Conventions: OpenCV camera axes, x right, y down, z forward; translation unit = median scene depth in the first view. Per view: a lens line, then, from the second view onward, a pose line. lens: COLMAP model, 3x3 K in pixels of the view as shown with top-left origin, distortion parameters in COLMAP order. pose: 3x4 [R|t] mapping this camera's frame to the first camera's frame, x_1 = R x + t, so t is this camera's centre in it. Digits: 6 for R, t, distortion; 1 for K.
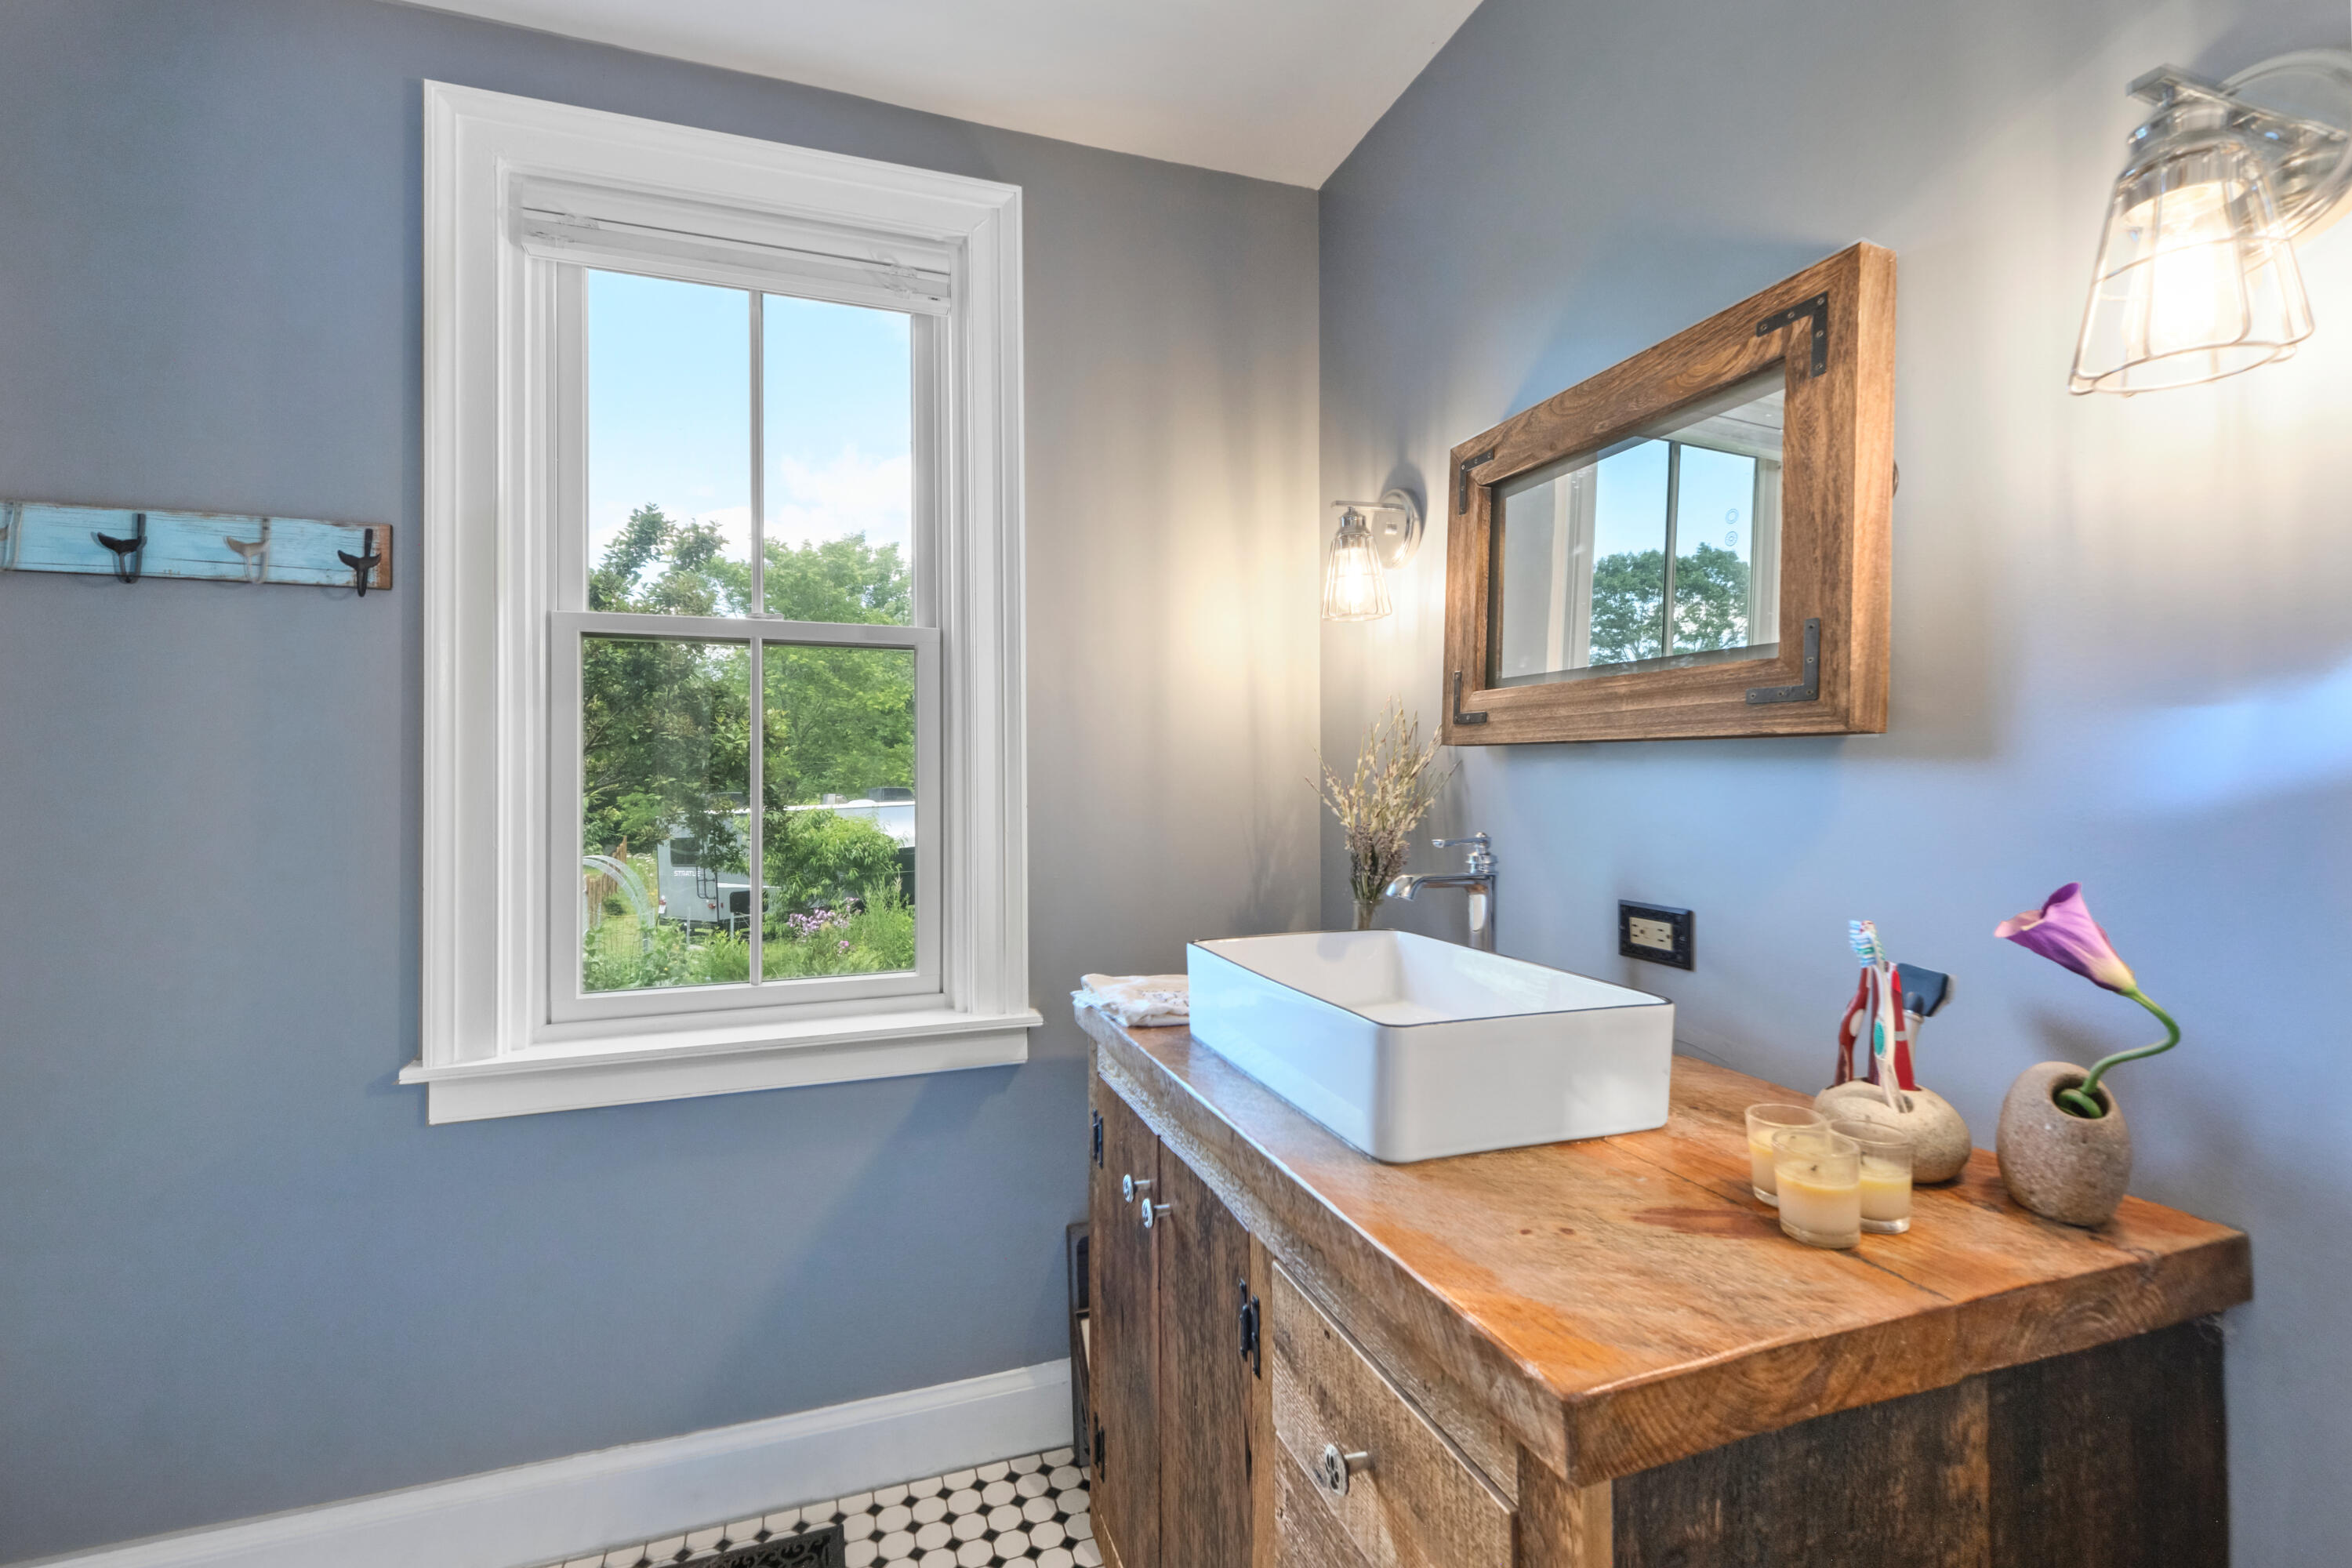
lens RADIAL K [[1037.6, 0, 1176.0], [0, 1037.6, 784.0], [0, 0, 1]] dist [0.000194, 0.000006]
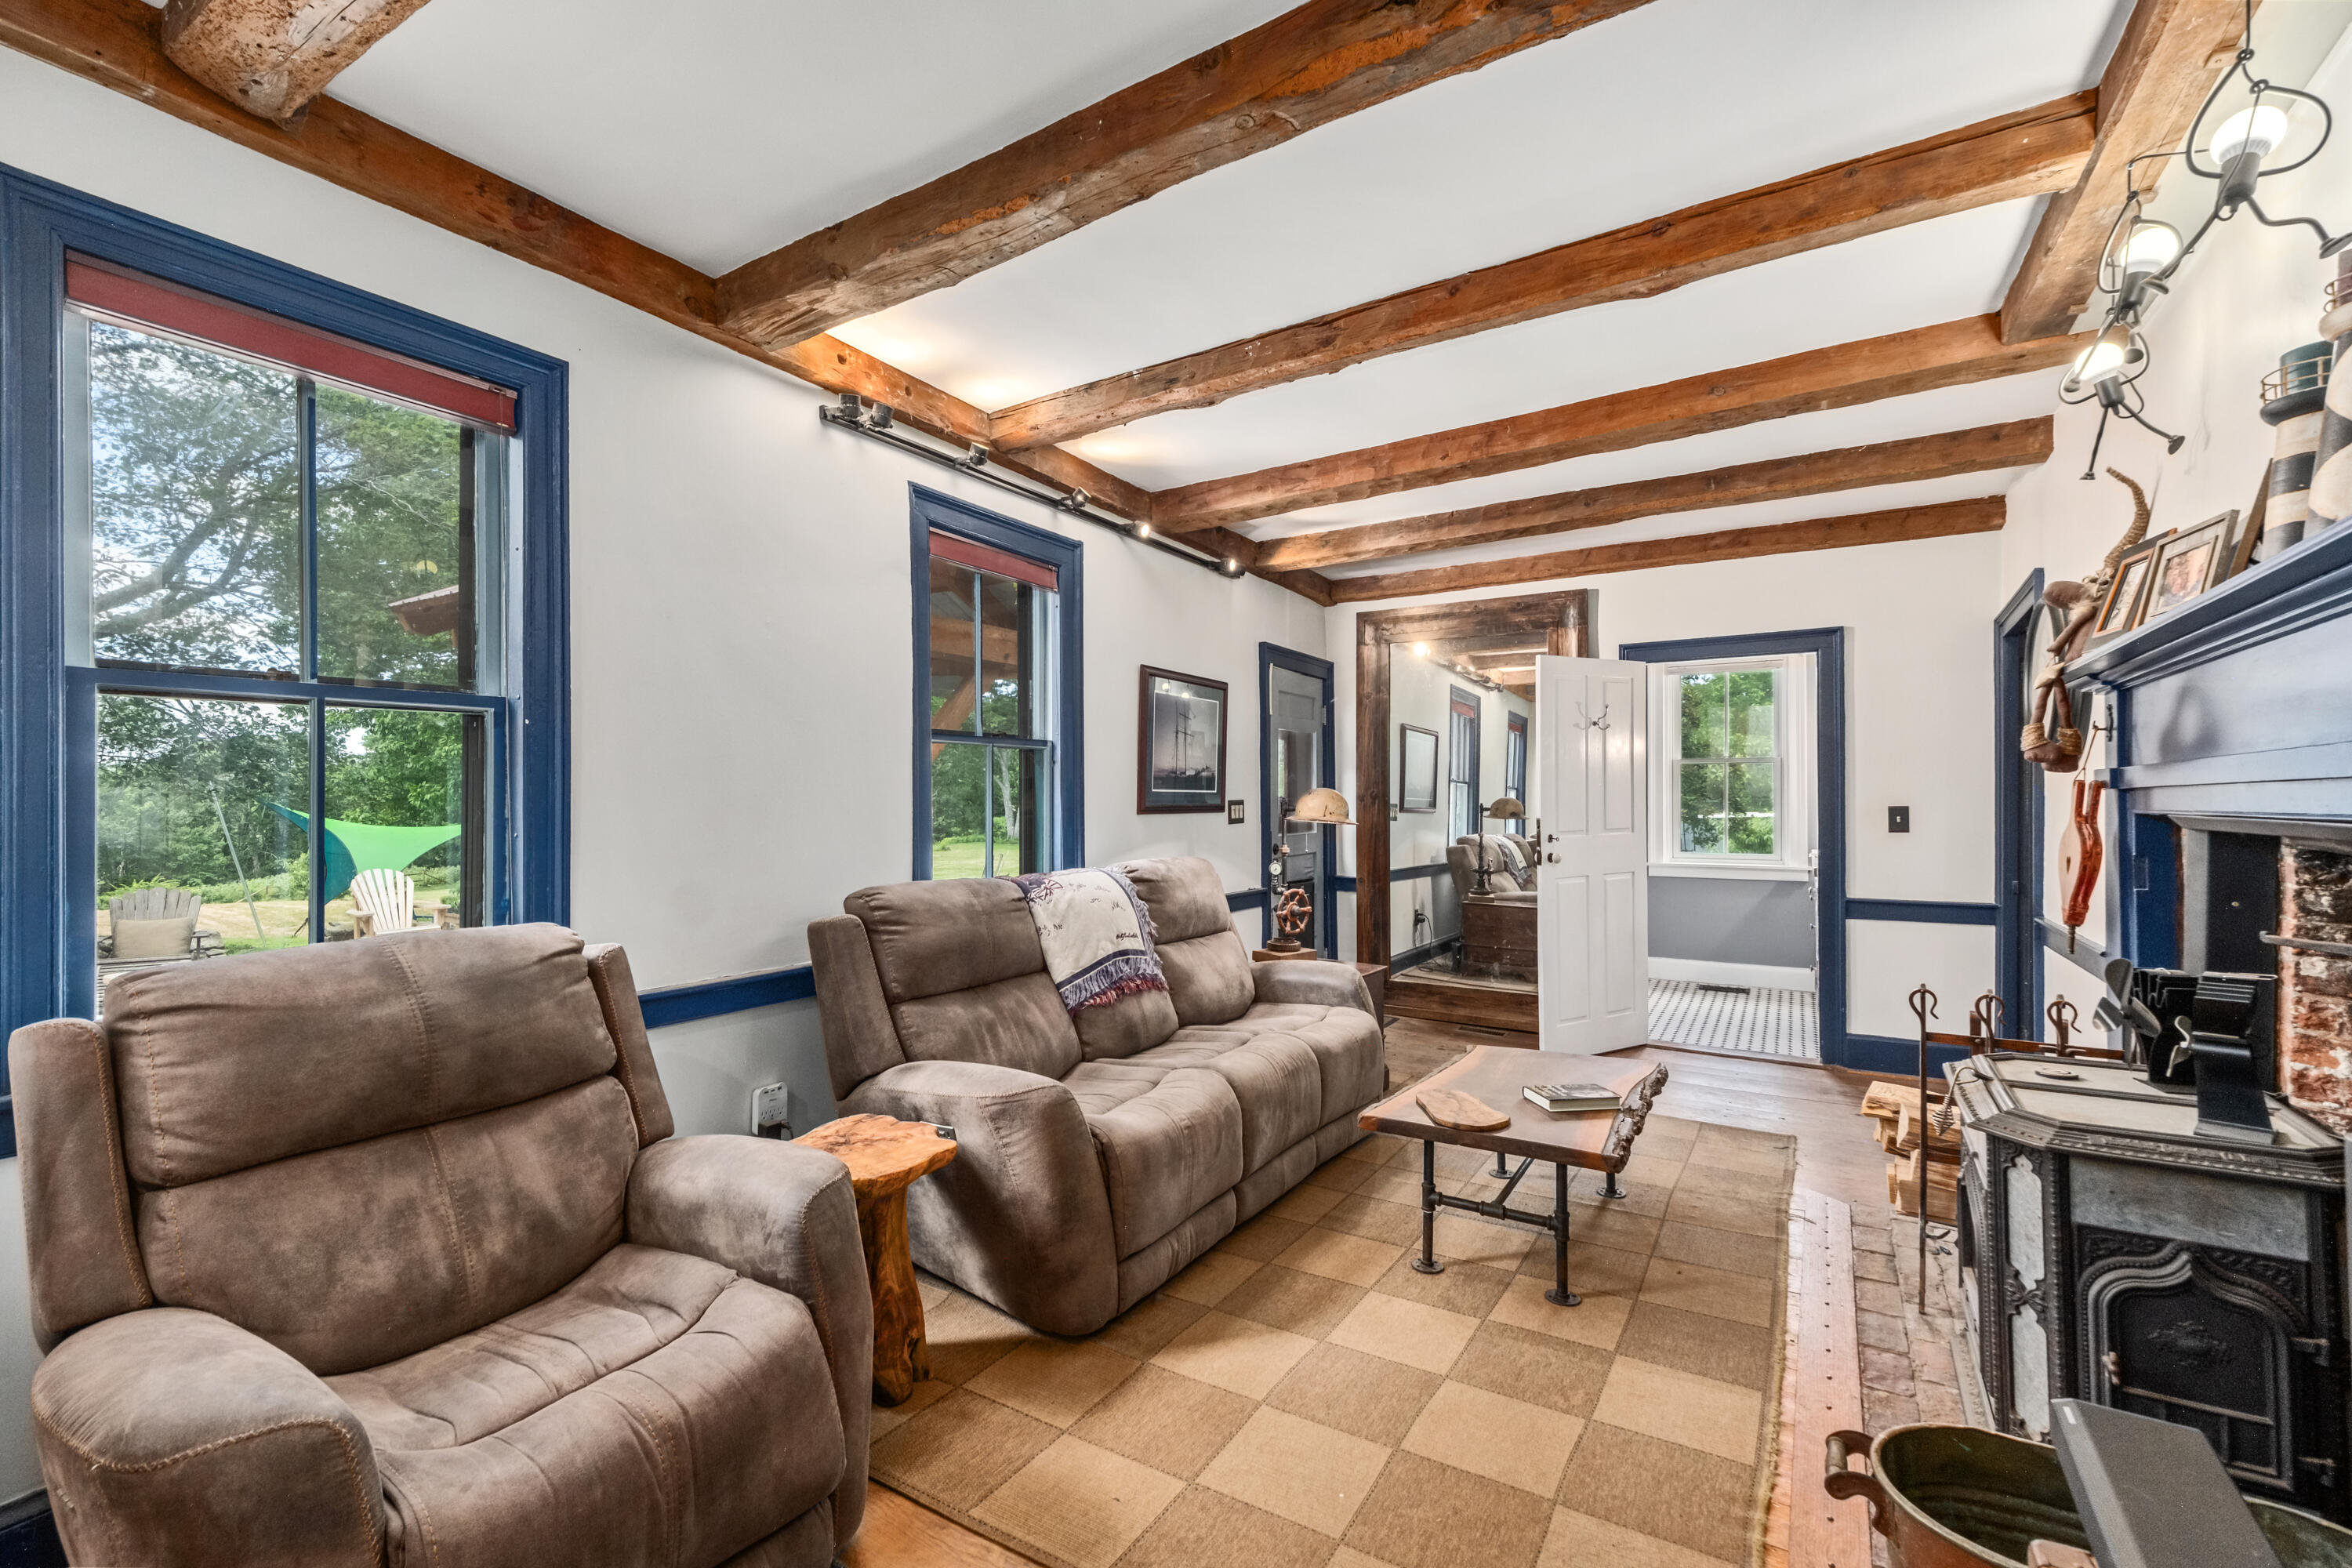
lens RADIAL K [[991.3, 0, 1176.0], [0, 991.3, 784.0], [0, 0, 1]] dist [-0.001056, -0.000268]
pose [[0.625679, -0.005348, -0.780062, 1.113883], [-0.003357, 0.999949, -0.009548, -0.014160], [0.780073, 0.008592, 0.625629, -2.709754]]
